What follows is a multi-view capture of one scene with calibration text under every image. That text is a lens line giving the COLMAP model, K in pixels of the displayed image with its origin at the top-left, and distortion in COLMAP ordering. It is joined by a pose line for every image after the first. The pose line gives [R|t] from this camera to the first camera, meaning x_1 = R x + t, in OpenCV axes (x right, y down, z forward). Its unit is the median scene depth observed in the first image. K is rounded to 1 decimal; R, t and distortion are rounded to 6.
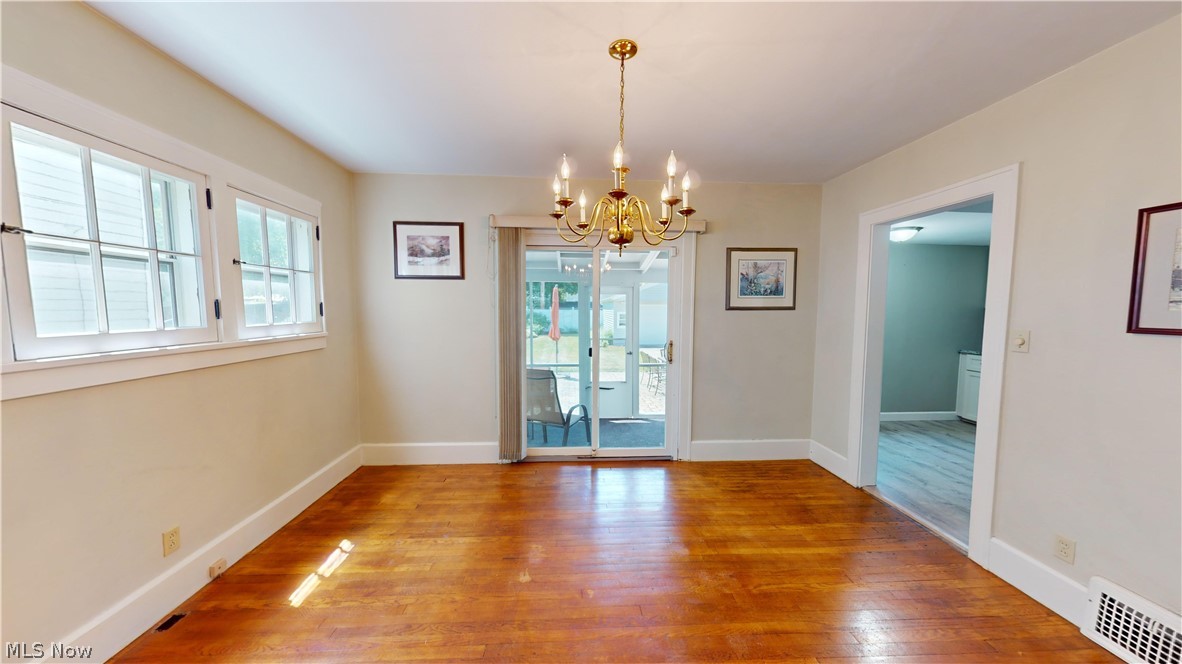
lens RADIAL K [[376.7, 0, 591.2], [0, 376.7, 332.9], [0, 0, 1]] dist [0.001066, 0.000103]
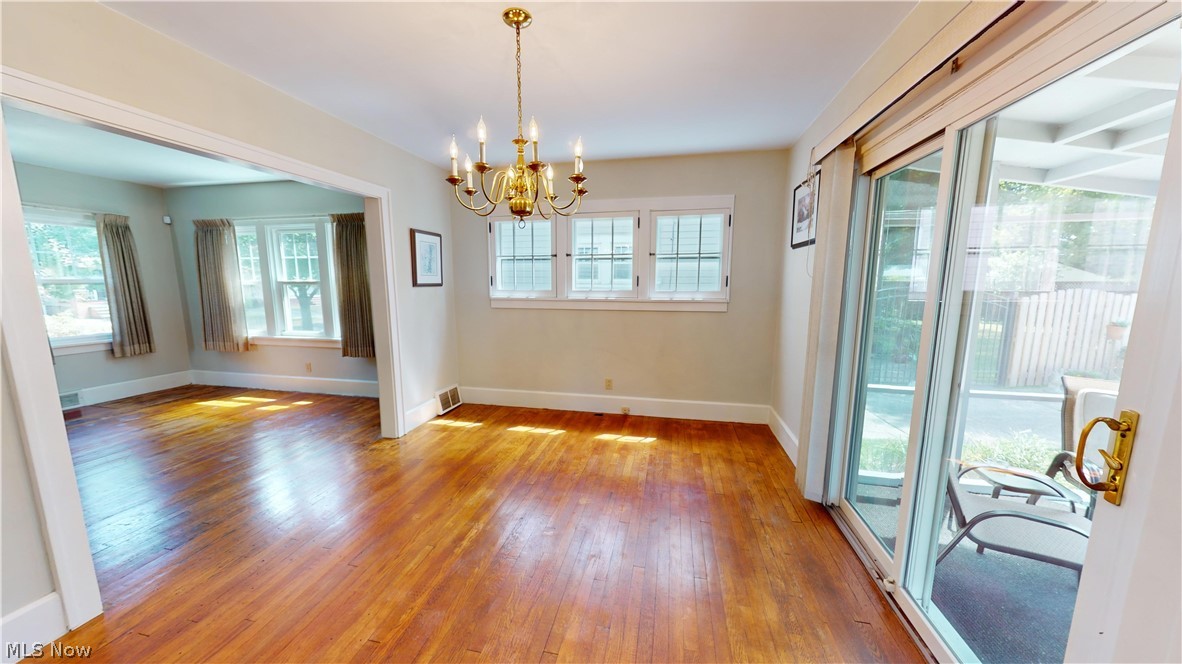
lens RADIAL K [[376.7, 0, 591.2], [0, 376.7, 332.9], [0, 0, 1]] dist [0.001066, 0.000103]
pose [[-0.271627, 0.131923, -0.953318, 0.856183], [-0.062145, 0.986089, 0.154164, -0.077720], [0.960394, 0.101119, -0.259650, 1.202996]]
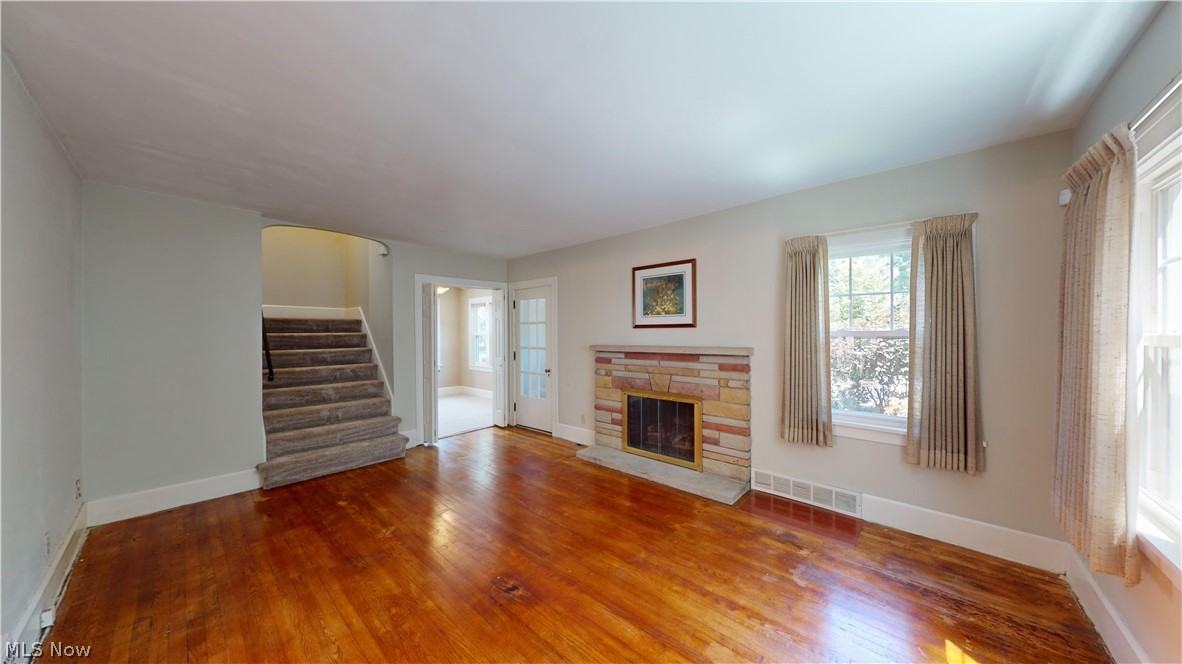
lens RADIAL K [[376.7, 0, 591.2], [0, 376.7, 332.9], [0, 0, 1]] dist [0.001066, 0.000103]
pose [[-0.699002, 0.000618, 0.715119, -0.548075], [0.046450, 0.997927, 0.044540, 0.020514], [-0.713609, 0.064351, -0.697582, -0.284238]]
